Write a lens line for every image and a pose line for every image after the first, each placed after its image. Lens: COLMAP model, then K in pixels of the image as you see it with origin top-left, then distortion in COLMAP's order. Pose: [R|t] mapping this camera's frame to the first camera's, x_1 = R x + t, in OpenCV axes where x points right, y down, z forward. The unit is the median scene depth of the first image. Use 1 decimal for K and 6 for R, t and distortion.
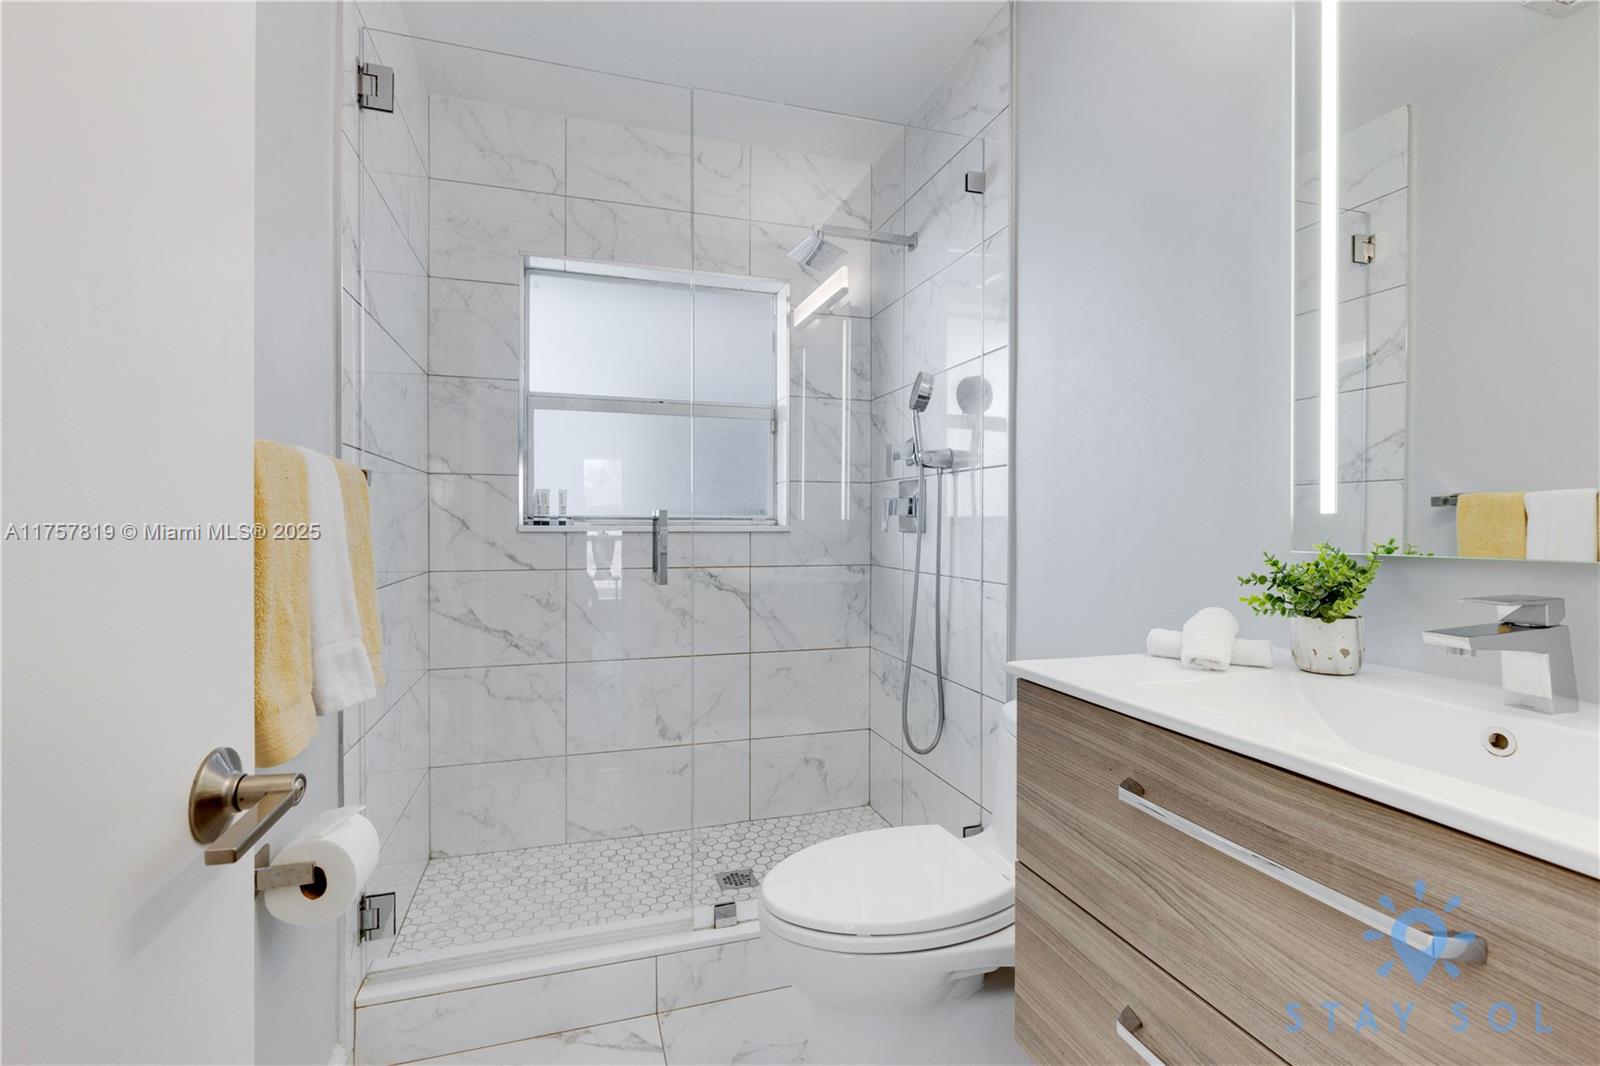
lens RADIAL K [[723.4, 0, 806.0], [0, 723.4, 531.0], [0, 0, 1]] dist [-0.002948, -0.000043]
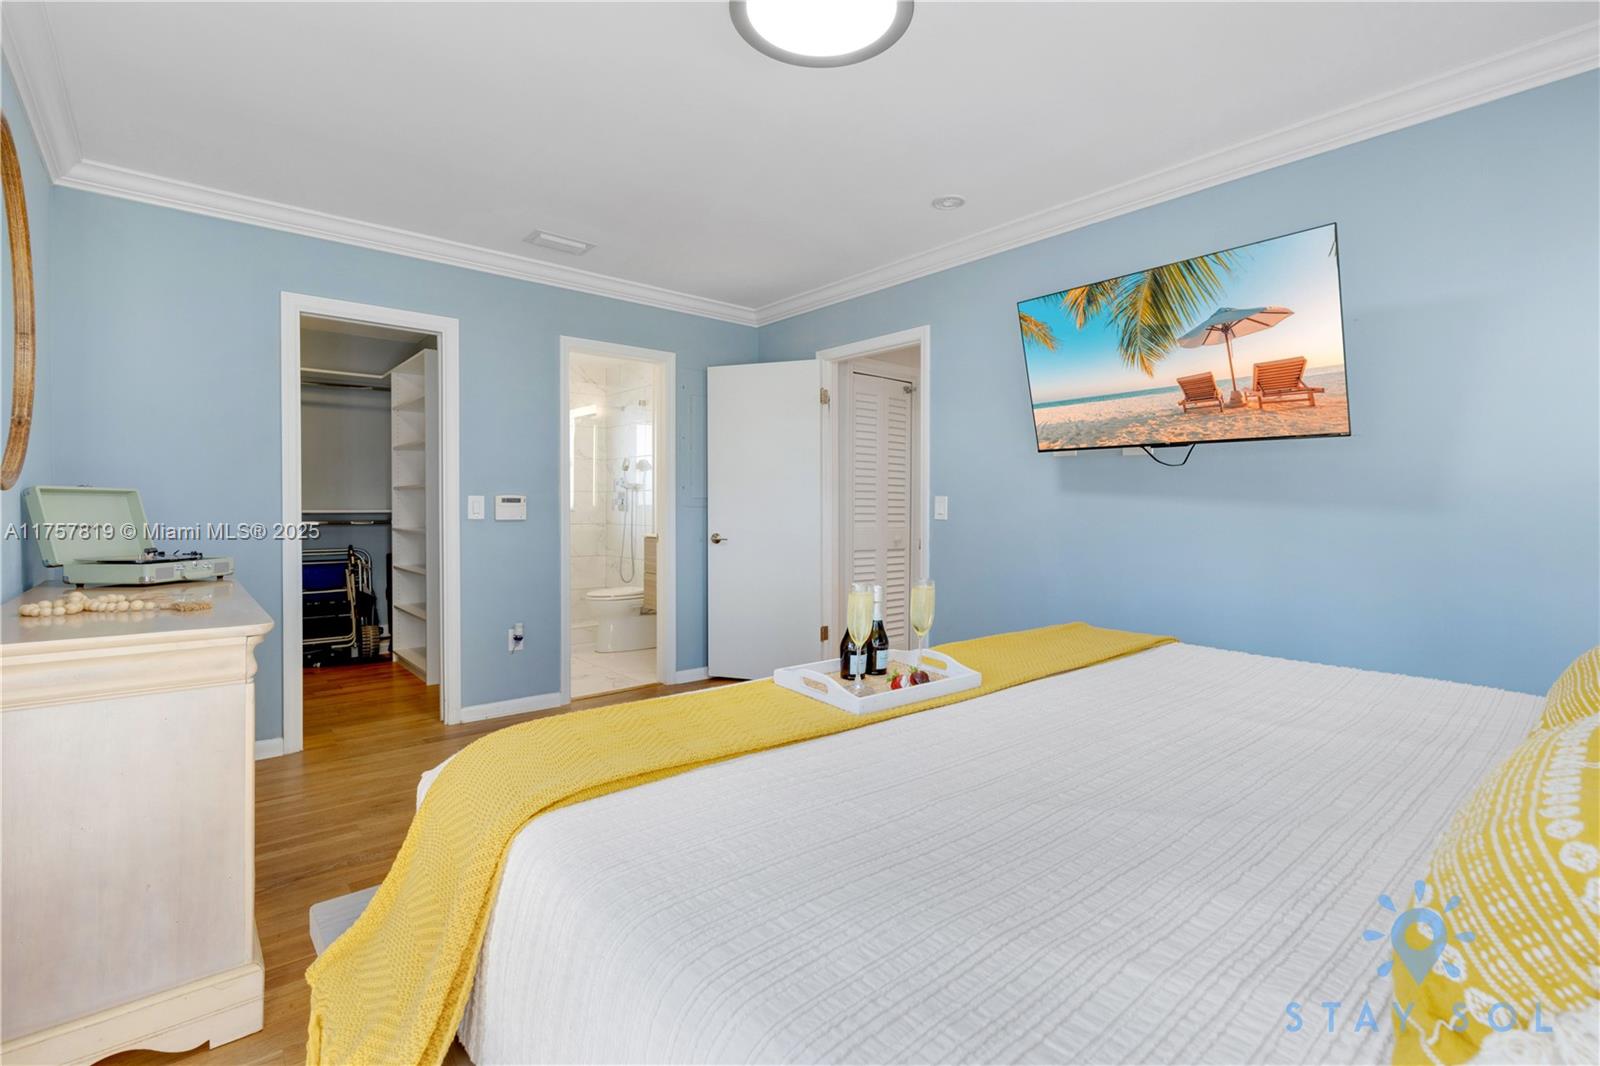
lens RADIAL K [[723.4, 0, 802.9], [0, 723.4, 523.8], [0, 0, 1]] dist [-0.002948, -0.000043]
pose [[0.924419, -0.001899, 0.381374, -0.294373], [0.002823, 0.999994, -0.001862, 0.062326], [-0.381368, 0.002798, 0.924419, -1.968607]]
